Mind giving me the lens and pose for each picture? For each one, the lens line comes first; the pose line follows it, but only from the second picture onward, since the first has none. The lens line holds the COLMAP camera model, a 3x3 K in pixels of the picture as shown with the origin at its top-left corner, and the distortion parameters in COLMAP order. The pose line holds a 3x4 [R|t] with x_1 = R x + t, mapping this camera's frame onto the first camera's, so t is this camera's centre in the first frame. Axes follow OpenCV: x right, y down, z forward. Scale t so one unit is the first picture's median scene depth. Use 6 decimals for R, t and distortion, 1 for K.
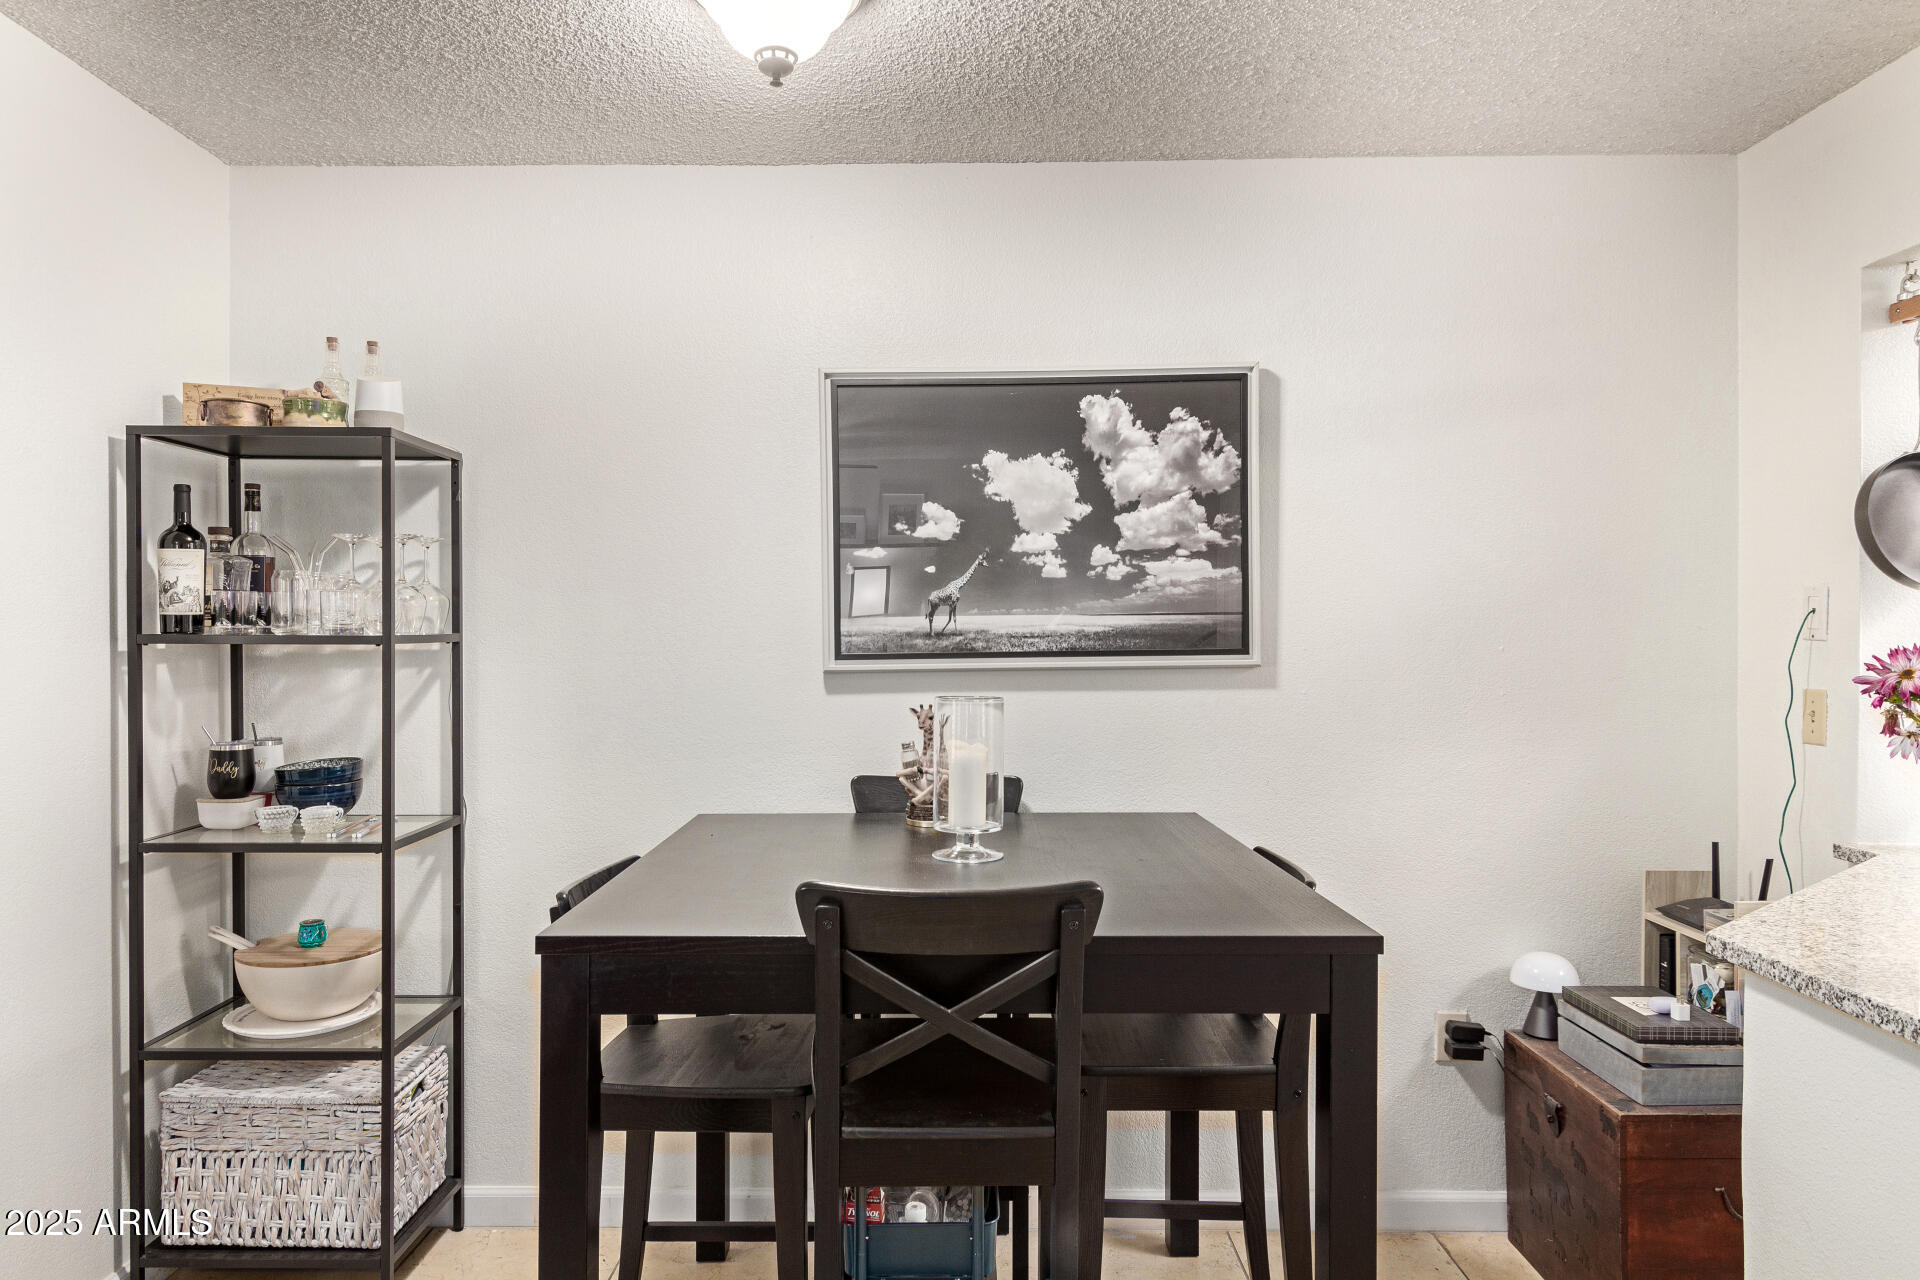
lens RADIAL K [[1201.9, 0, 951.4], [0, 1201.9, 647.2], [0, 0, 1]] dist [-0.001954, -0.000196]
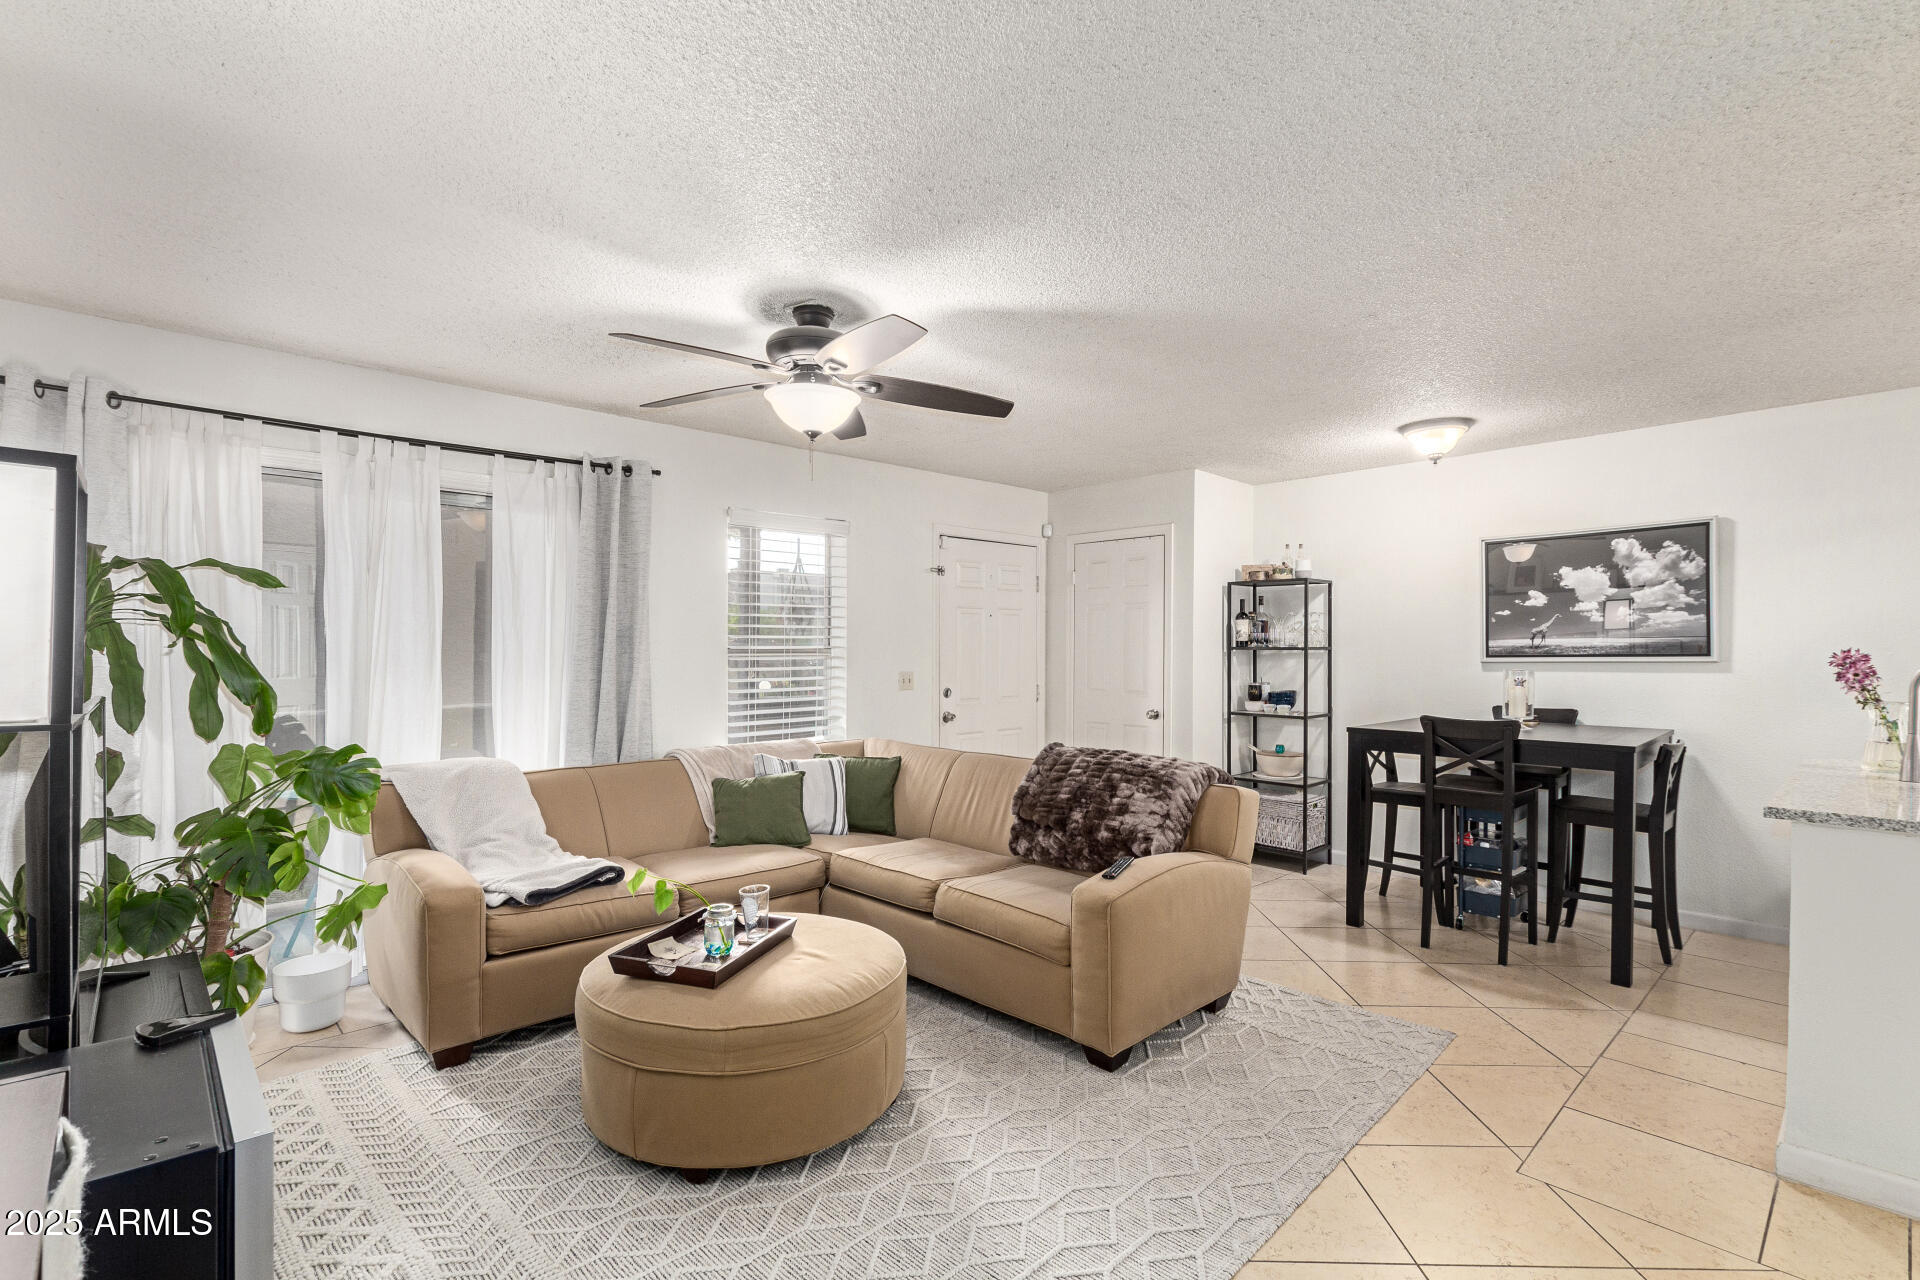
lens RADIAL K [[879.3, 0, 956.0], [0, 879.3, 649.3], [0, 0, 1]] dist [0.001440, 0.000004]
pose [[0.692635, 0.001782, -0.721286, 0.445896], [-0.006951, 0.999967, -0.004204, 0.009521], [0.721255, 0.007925, 0.692624, -1.008400]]
